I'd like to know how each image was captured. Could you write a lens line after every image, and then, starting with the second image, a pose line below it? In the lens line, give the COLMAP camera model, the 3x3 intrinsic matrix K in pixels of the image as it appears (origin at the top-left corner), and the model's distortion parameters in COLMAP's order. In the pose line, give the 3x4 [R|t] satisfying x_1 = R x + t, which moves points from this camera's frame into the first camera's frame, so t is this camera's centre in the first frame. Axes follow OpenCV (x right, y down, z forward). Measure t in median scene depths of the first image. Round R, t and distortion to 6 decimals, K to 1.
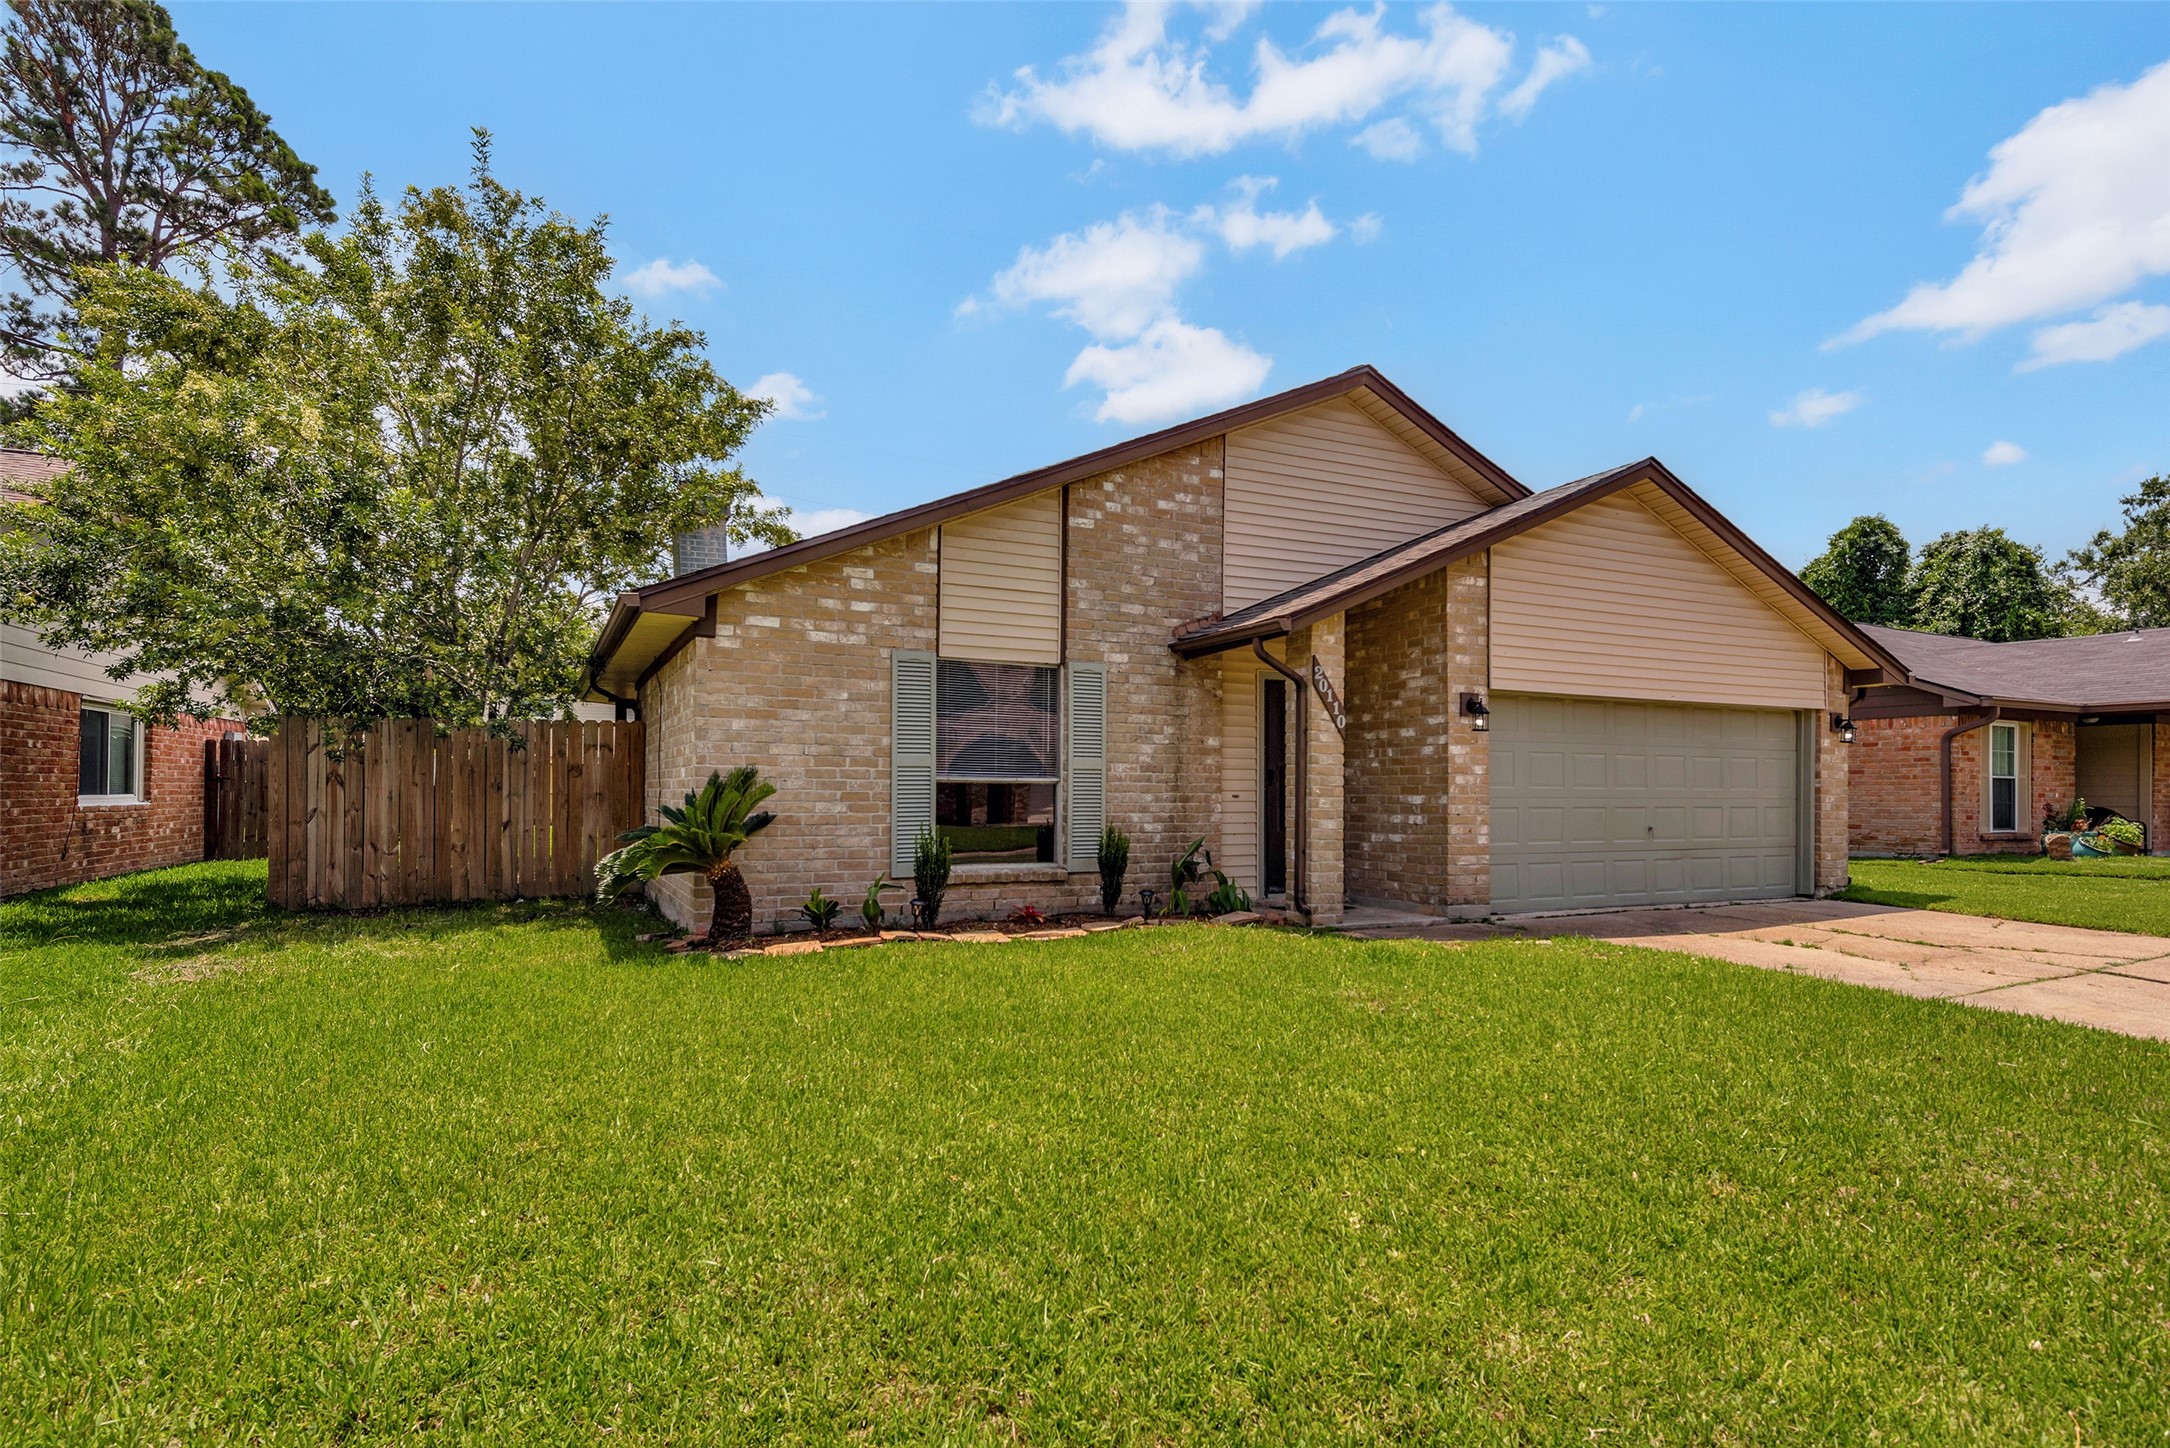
lens RADIAL K [[1091.3, 0, 1085.6], [0, 1091.3, 775.5], [0, 0, 1]] dist [-0.000311, -0.000016]
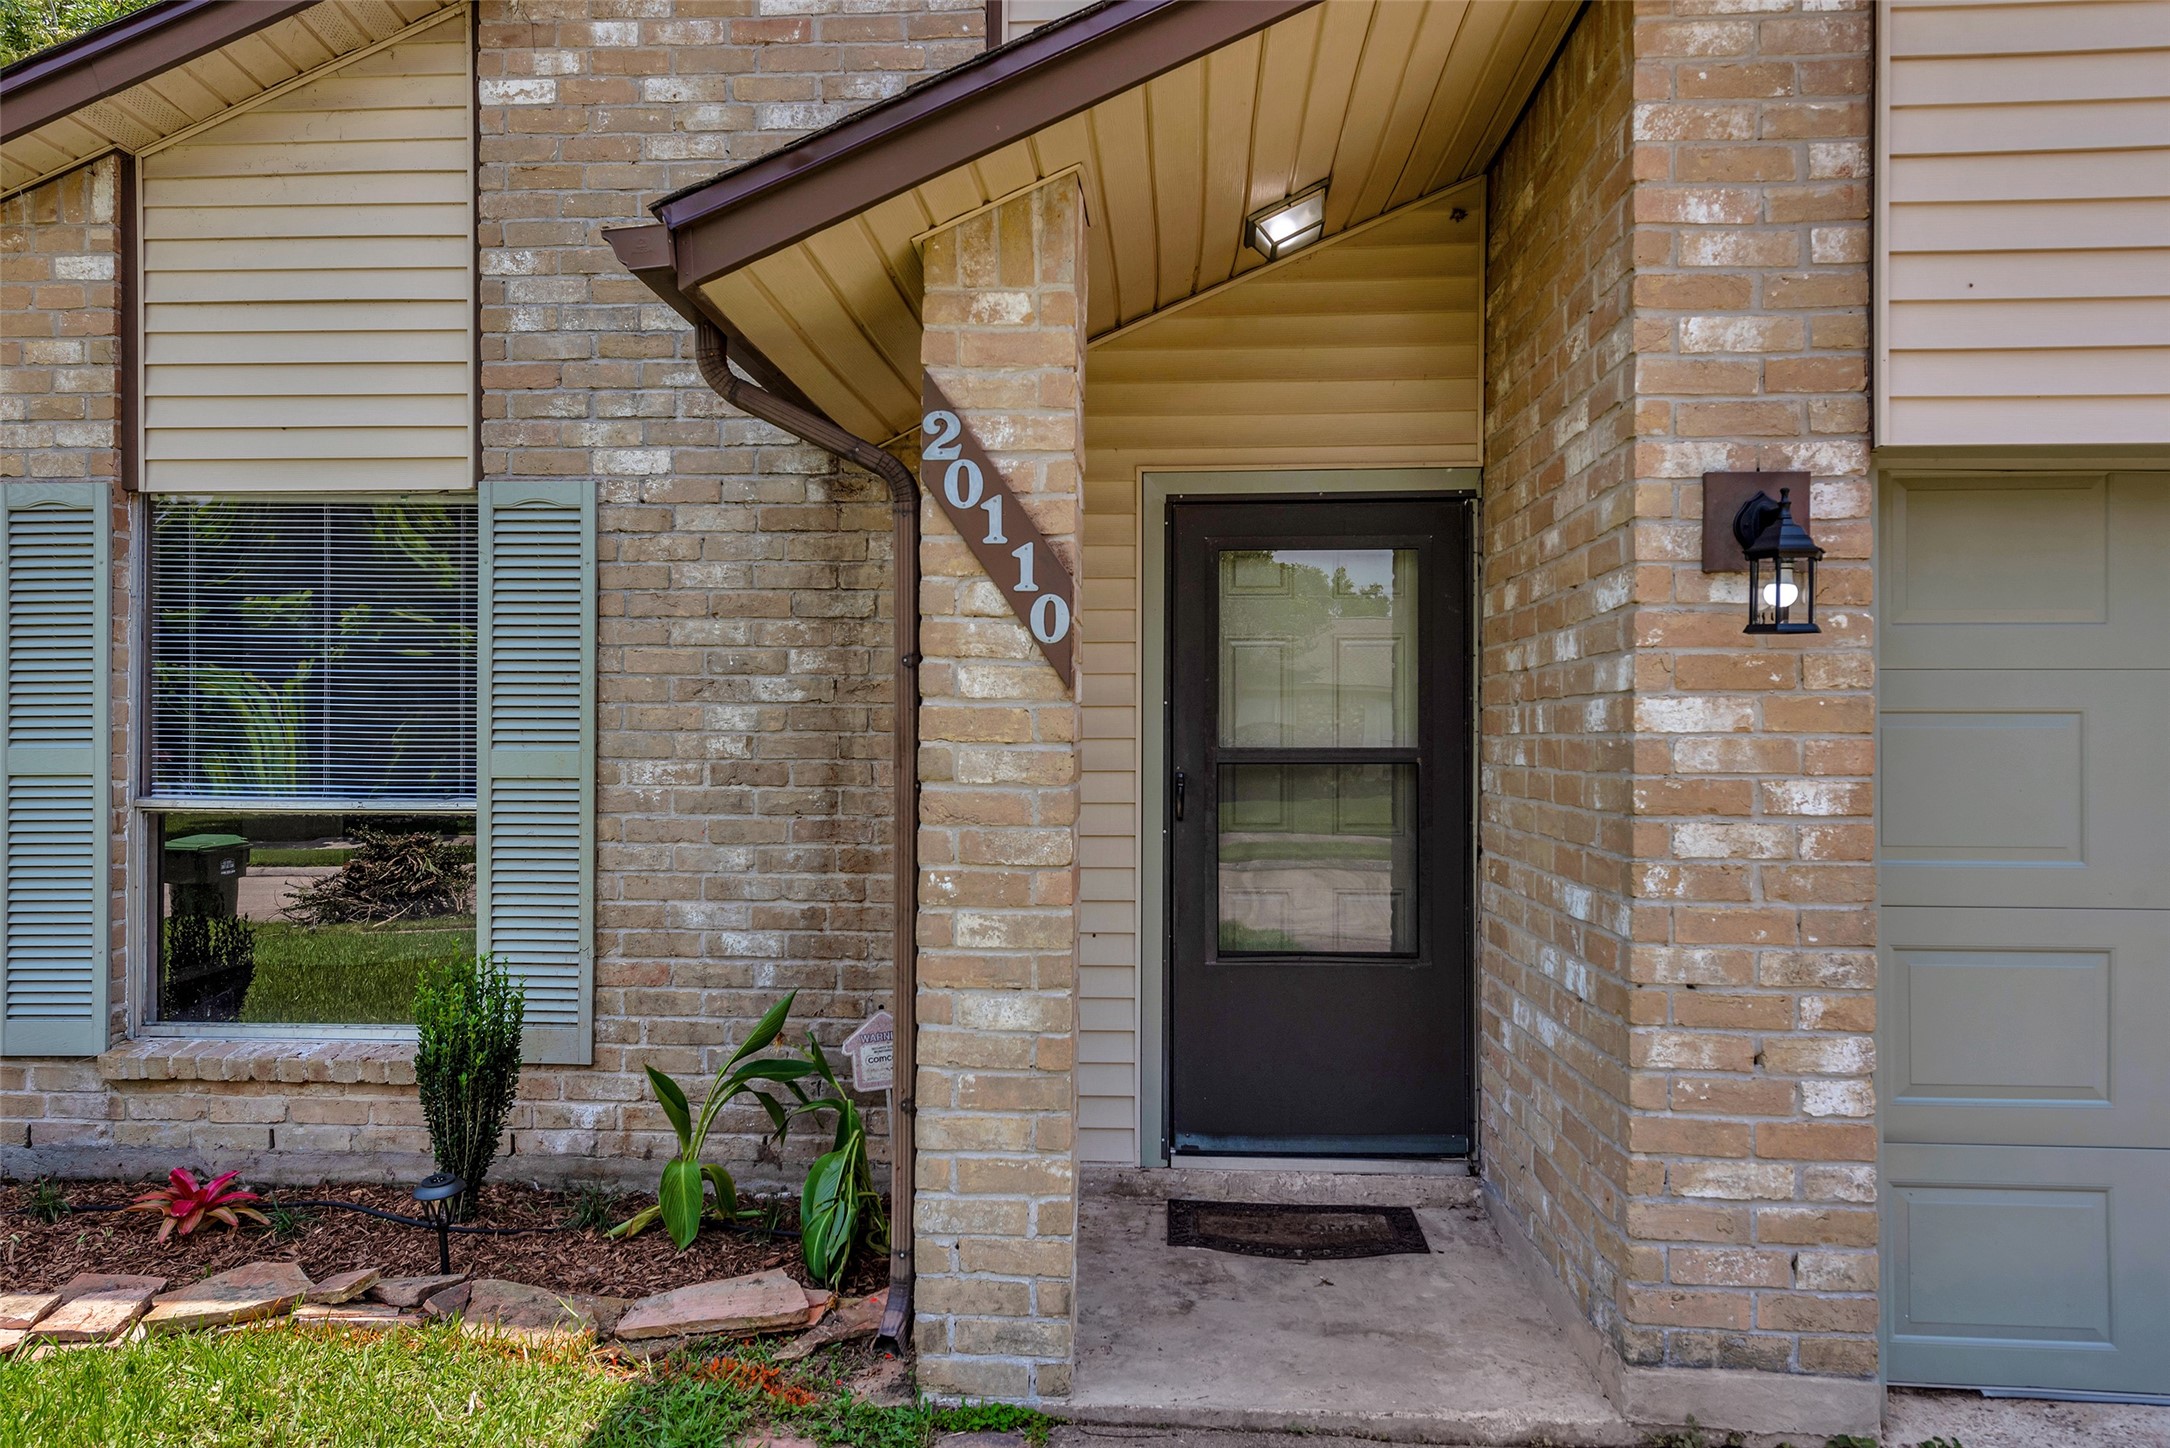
lens RADIAL K [[1426.1, 0, 1085.0], [0, 1426.1, 724.0], [0, 0, 1]] dist [0.035310, -0.043107]
pose [[0.868282, -0.003377, -0.496060, 0.381931], [0.008323, 0.999935, 0.007761, -0.025086], [0.496001, -0.010867, 0.868254, 0.662475]]
